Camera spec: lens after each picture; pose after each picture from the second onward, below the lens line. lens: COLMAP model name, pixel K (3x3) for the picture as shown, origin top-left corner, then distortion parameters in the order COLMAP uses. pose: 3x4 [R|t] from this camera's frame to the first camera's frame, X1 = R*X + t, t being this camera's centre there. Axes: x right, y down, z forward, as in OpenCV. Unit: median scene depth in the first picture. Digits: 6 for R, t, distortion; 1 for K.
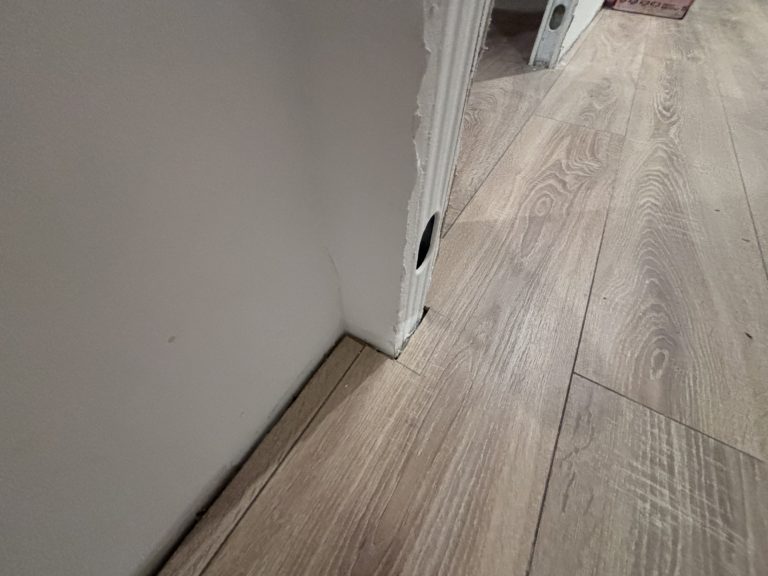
lens RADIAL K [[304.6, 0, 384.5], [0, 304.6, 285.2], [0, 0, 1]] dist [0.002970, -0.000410]
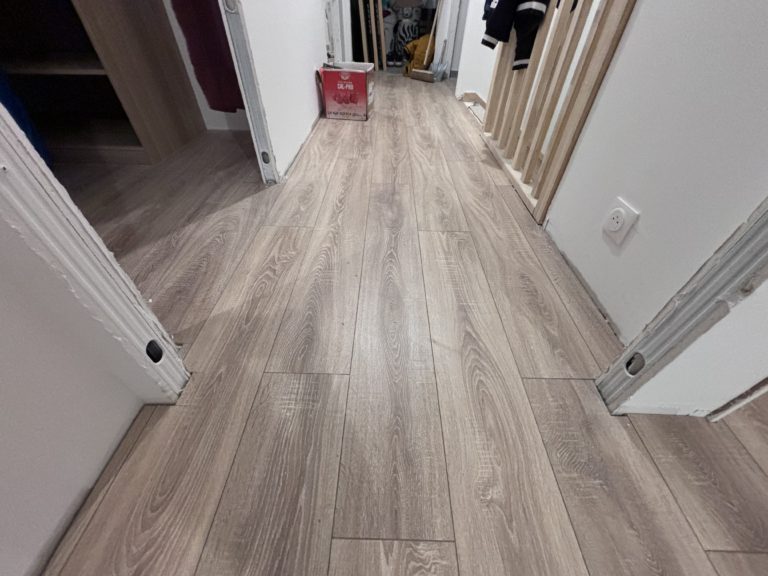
lens RADIAL K [[304.6, 0, 382.7], [0, 304.6, 288.6], [0, 0, 1]] dist [0.002970, -0.000410]
pose [[0.867710, -0.336873, 0.365507, 0.322822], [0.377379, 0.925045, -0.043319, 0.059657], [-0.323518, 0.175523, 0.929800, -0.627069]]
